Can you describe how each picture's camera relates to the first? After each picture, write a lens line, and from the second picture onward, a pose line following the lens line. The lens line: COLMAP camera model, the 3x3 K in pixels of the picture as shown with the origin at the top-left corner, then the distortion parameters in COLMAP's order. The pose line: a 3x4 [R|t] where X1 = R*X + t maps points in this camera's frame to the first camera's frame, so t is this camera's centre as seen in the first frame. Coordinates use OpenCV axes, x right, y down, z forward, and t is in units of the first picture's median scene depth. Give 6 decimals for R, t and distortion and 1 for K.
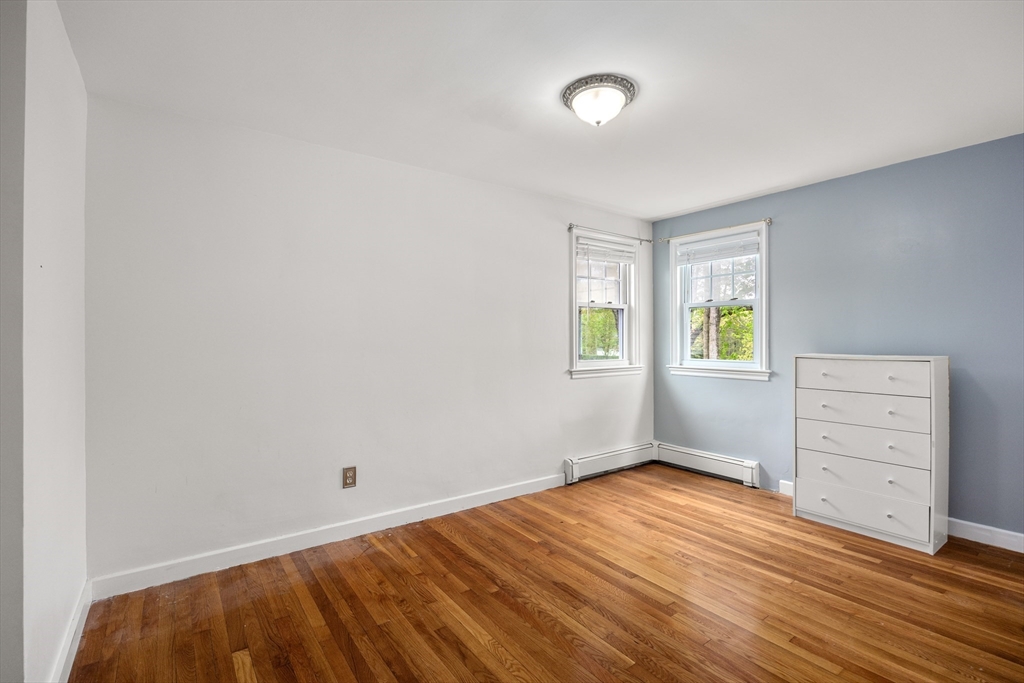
lens RADIAL K [[467.0, 0, 511.6], [0, 467.0, 342.0], [0, 0, 1]] dist [-0.015737, 0.001127]
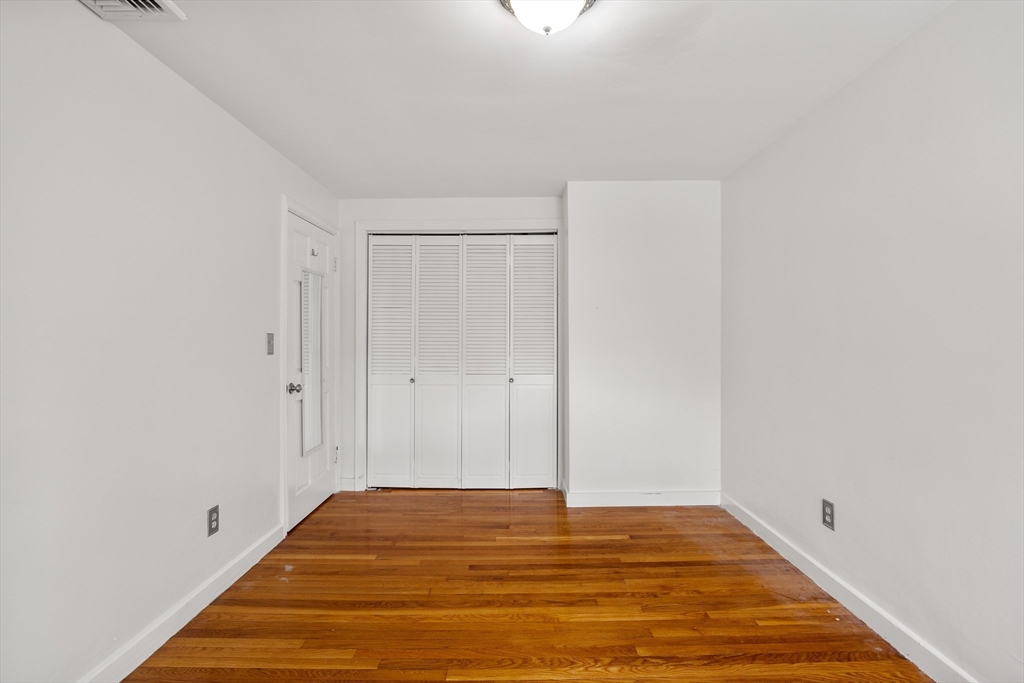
lens RADIAL K [[467.0, 0, 512.3], [0, 467.0, 339.3], [0, 0, 1]] dist [-0.015737, 0.001127]
pose [[-0.592597, 0.007351, -0.805465, 0.705382], [0.004022, 0.999973, 0.006167, -0.011477], [0.805489, 0.000414, -0.592611, 1.241671]]
